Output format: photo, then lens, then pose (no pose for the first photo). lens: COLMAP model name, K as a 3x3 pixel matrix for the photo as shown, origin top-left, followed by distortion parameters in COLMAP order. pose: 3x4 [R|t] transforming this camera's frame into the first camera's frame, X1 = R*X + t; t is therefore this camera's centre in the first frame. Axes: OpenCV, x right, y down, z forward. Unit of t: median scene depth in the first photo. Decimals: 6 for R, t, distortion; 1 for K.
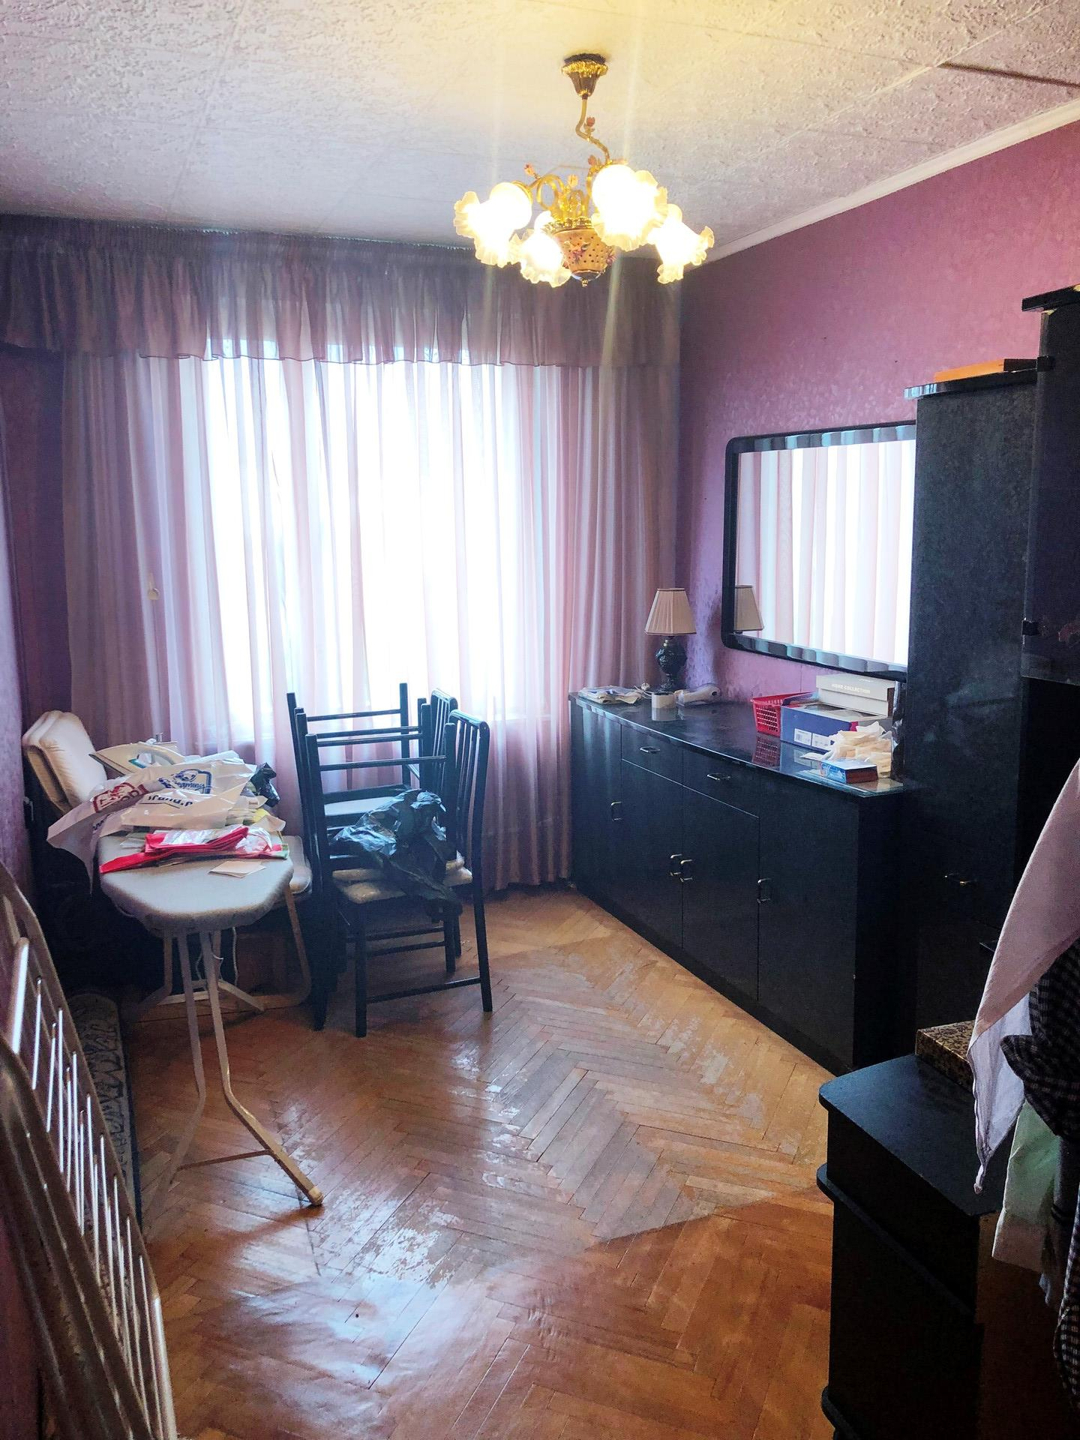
lens RADIAL K [[1192.7, 0, 534.0], [0, 1192.7, 699.4], [0, 0, 1]] dist [0.042893, -0.059548]
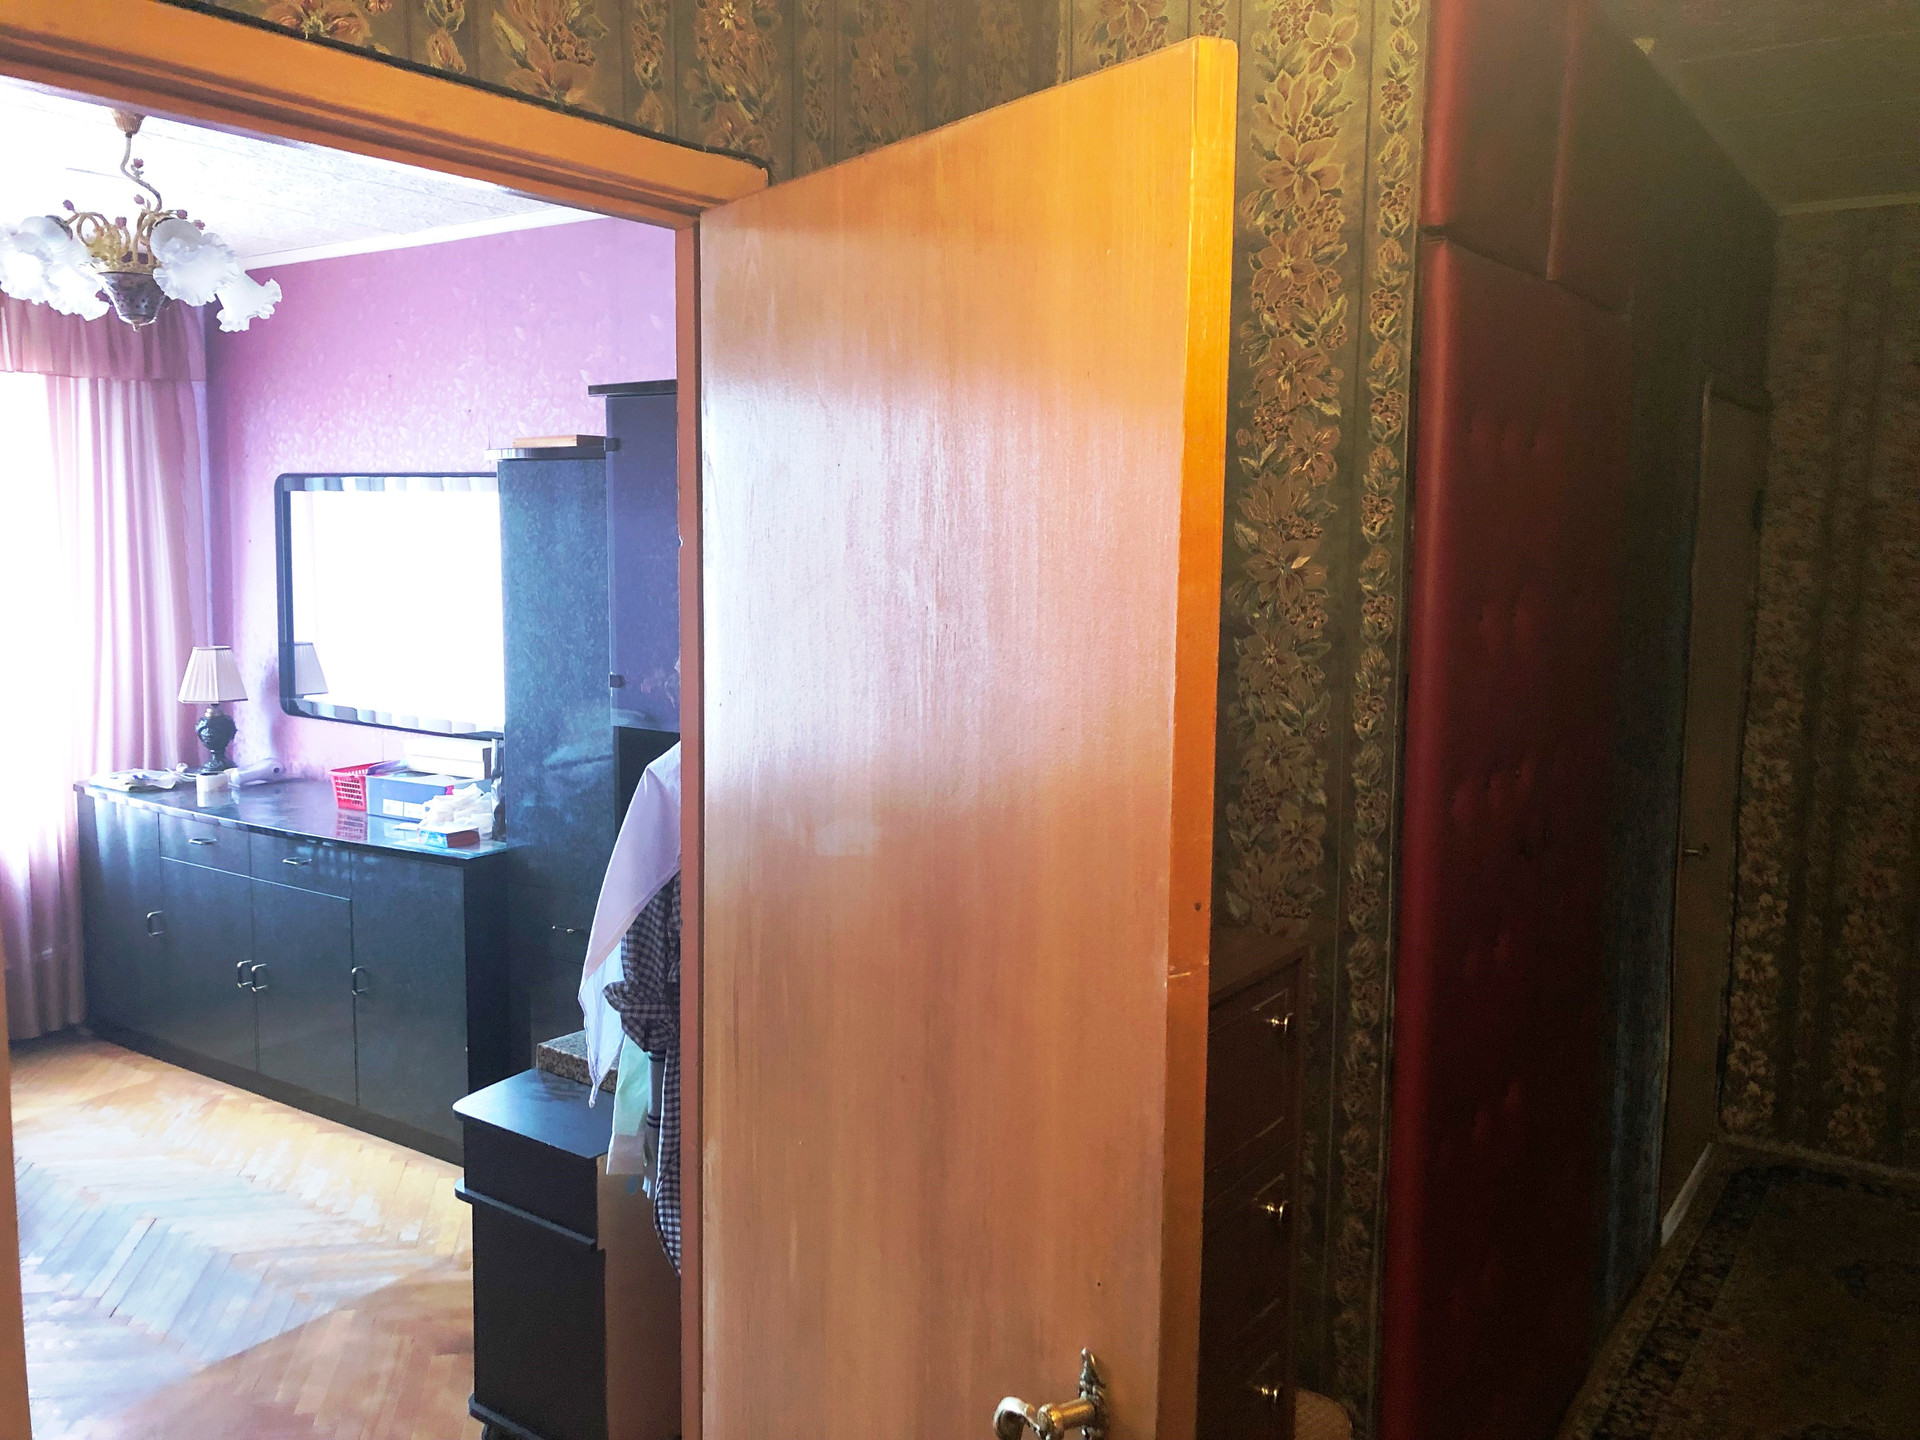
lens RADIAL K [[1590.3, 0, 960.0], [0, 1590.3, 720.0], [0, 0, 1]] dist [0.042893, -0.059548]
pose [[0.828584, -0.044963, 0.558057, -0.108122], [0.067604, 0.997512, -0.020007, 0.020581], [-0.555769, 0.054304, 0.829561, -0.296151]]
